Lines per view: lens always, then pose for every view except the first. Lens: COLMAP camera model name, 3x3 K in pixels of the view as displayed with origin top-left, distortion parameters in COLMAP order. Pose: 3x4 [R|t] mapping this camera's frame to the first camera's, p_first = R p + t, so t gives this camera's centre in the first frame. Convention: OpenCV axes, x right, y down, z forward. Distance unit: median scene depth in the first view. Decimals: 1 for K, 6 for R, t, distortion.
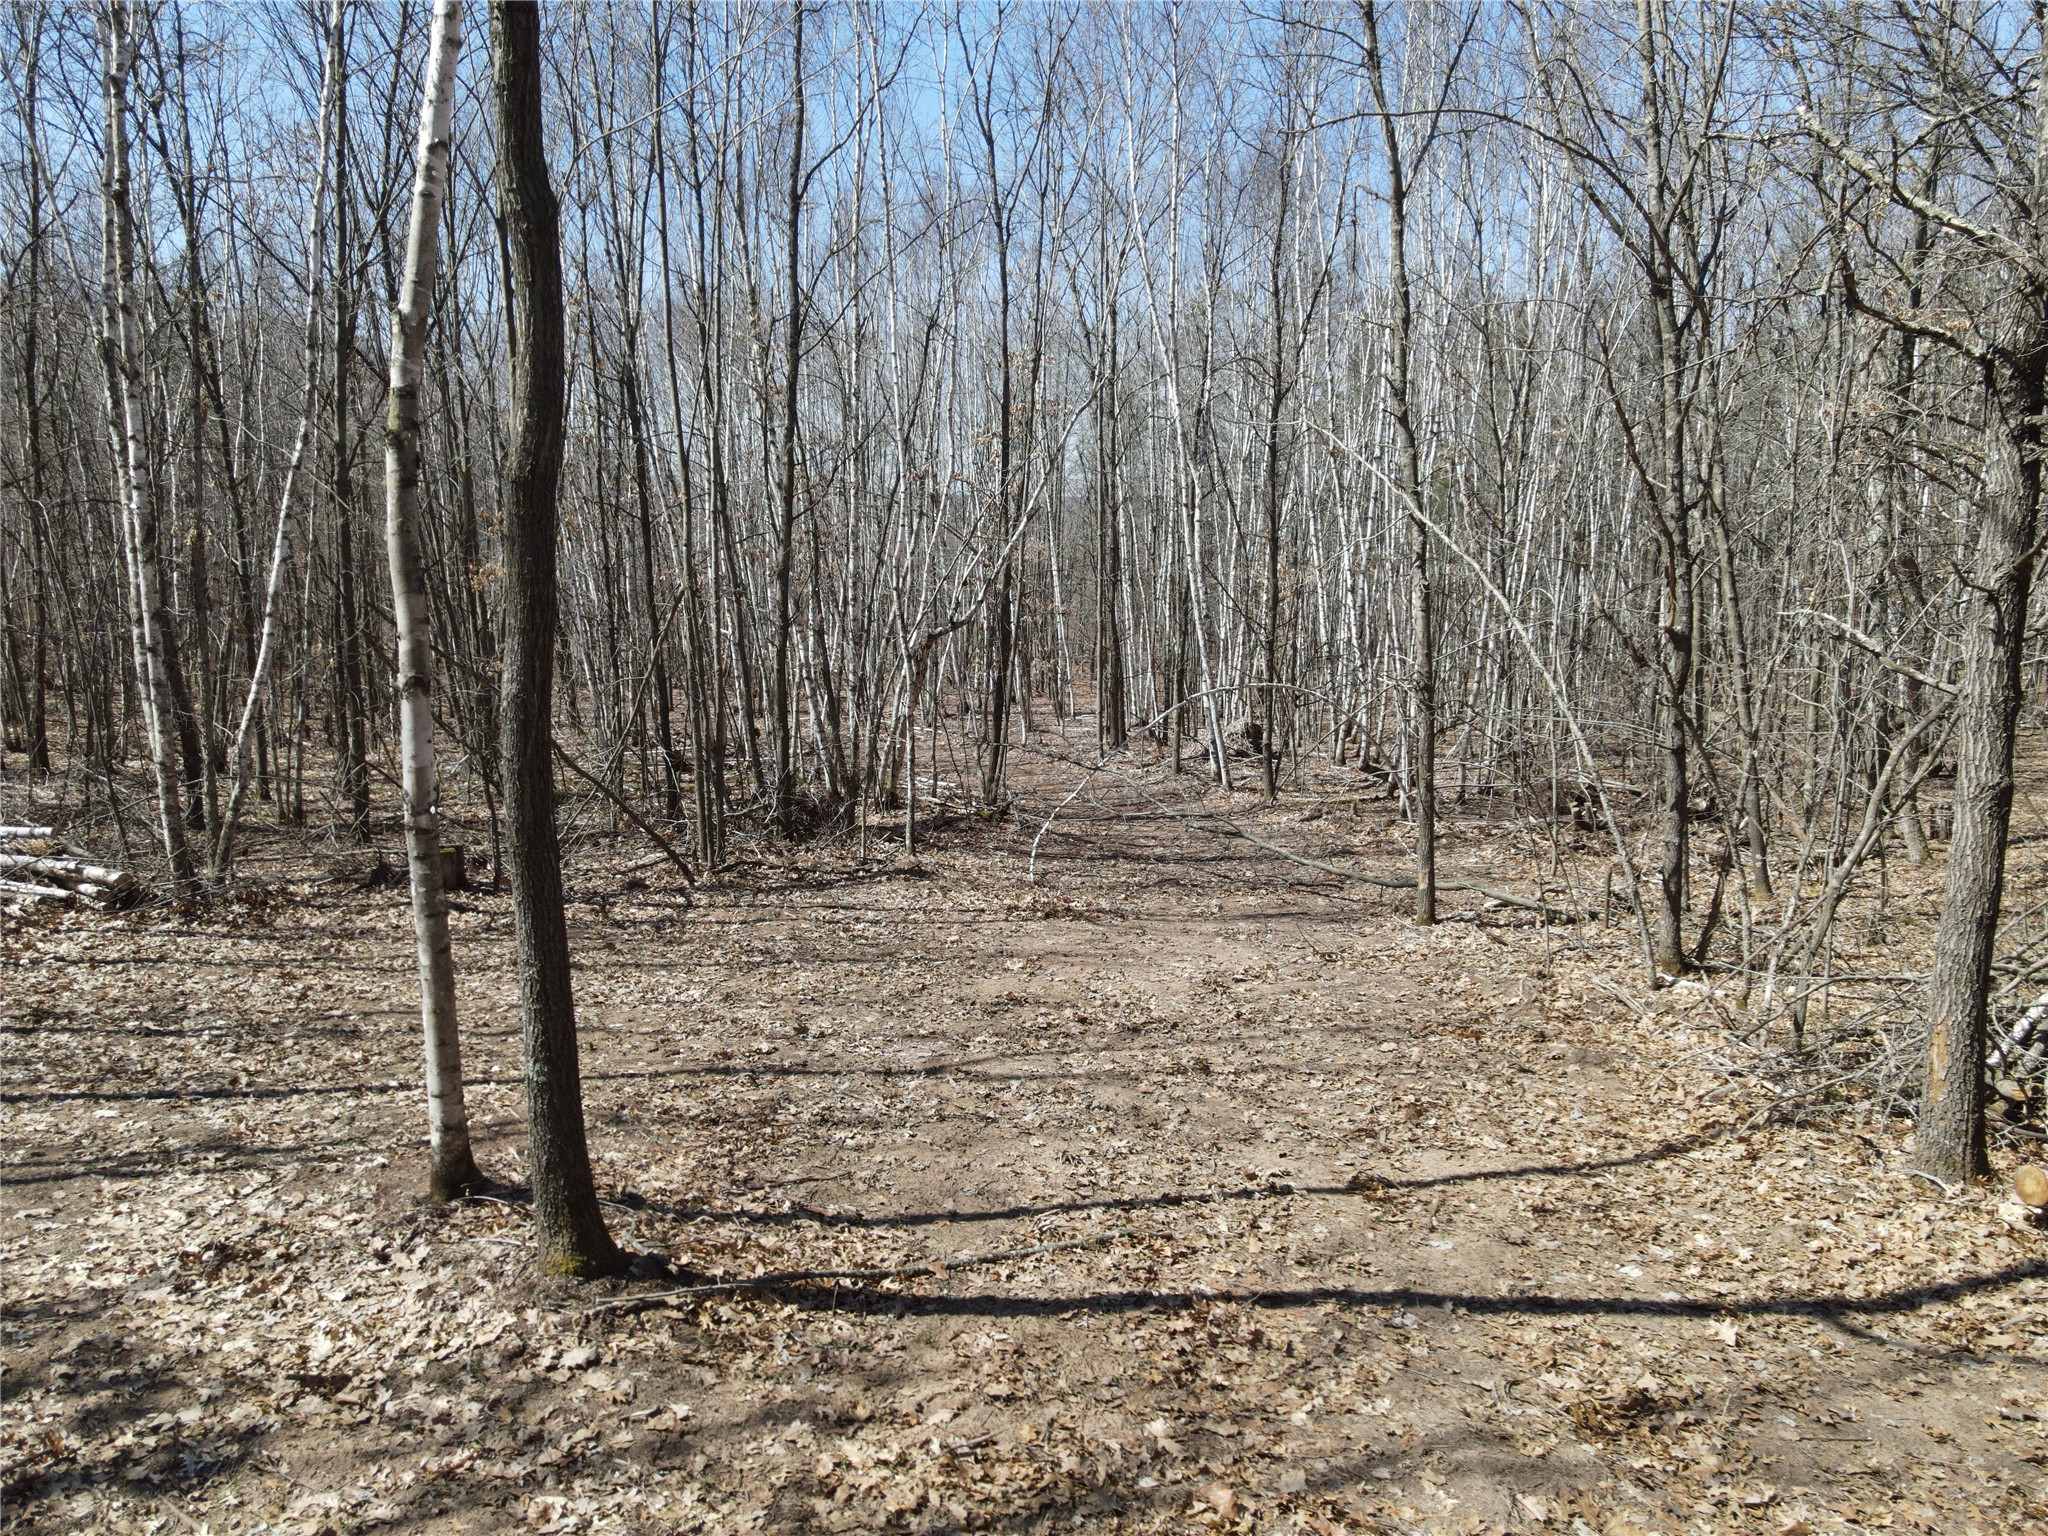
lens RADIAL K [[1449.7, 0, 1024.0], [0, 1449.7, 768.0], [0, 0, 1]] dist [0.000091, -0.002332]
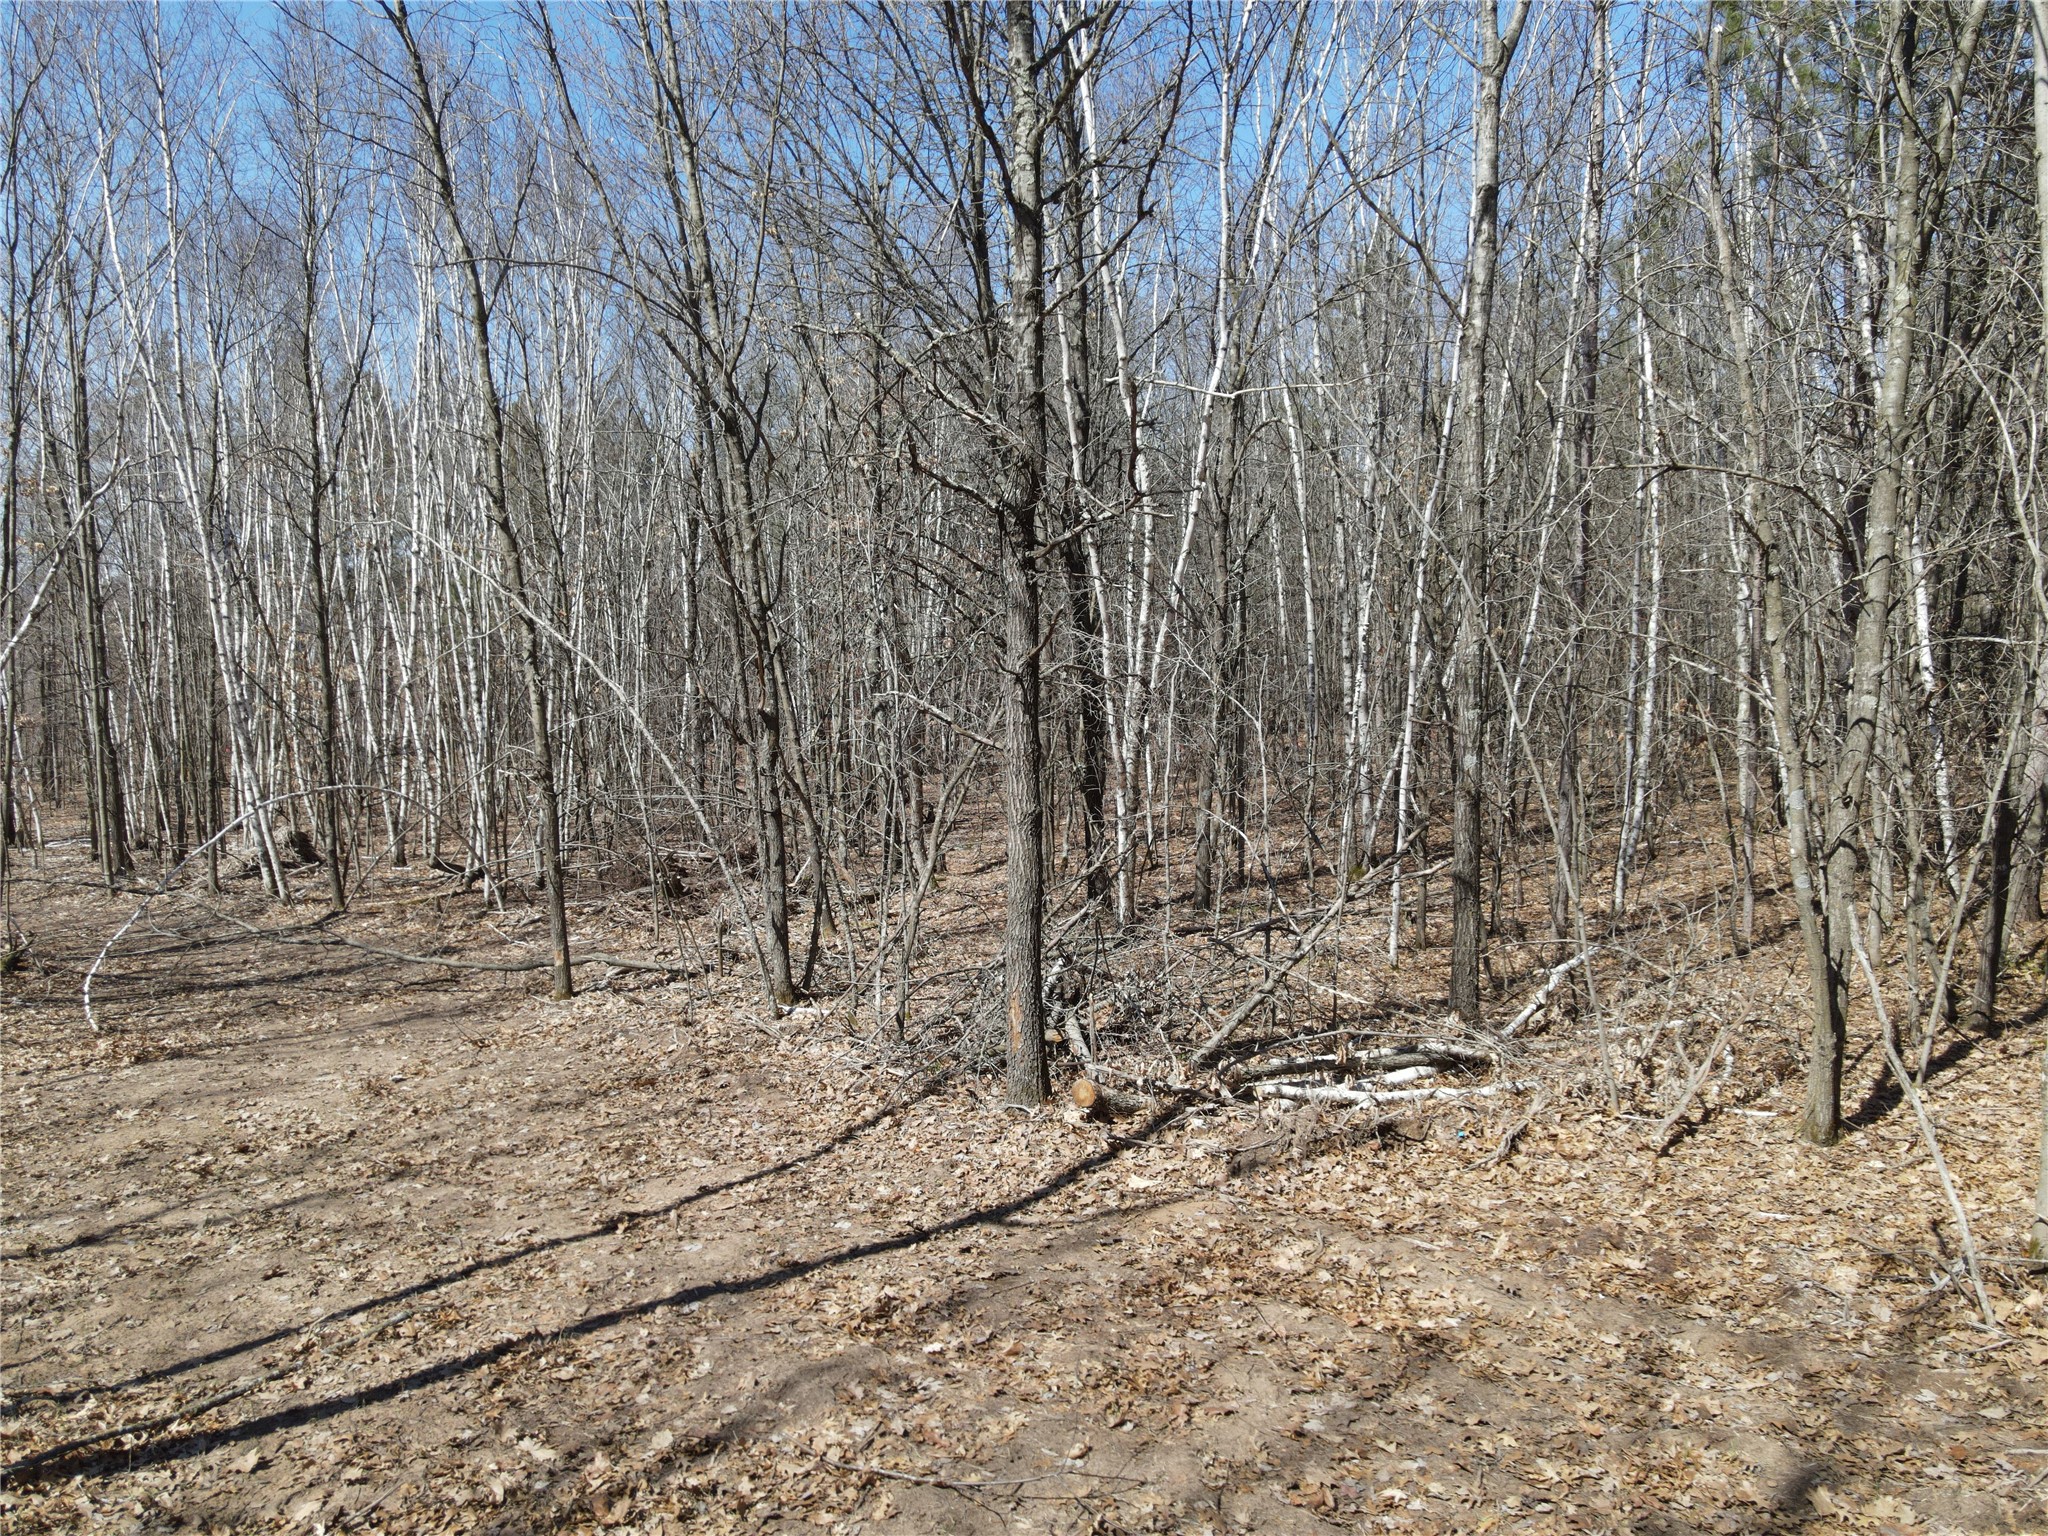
lens RADIAL K [[1427.5, 0, 1024.0], [0, 1427.5, 768.0], [0, 0, 1]] dist [-0.002952, -0.024638]
pose [[0.796637, -0.064905, 0.600963, -0.086730], [0.101170, 0.994511, -0.026702, 0.002960], [-0.595931, 0.082071, 0.798831, -0.052828]]
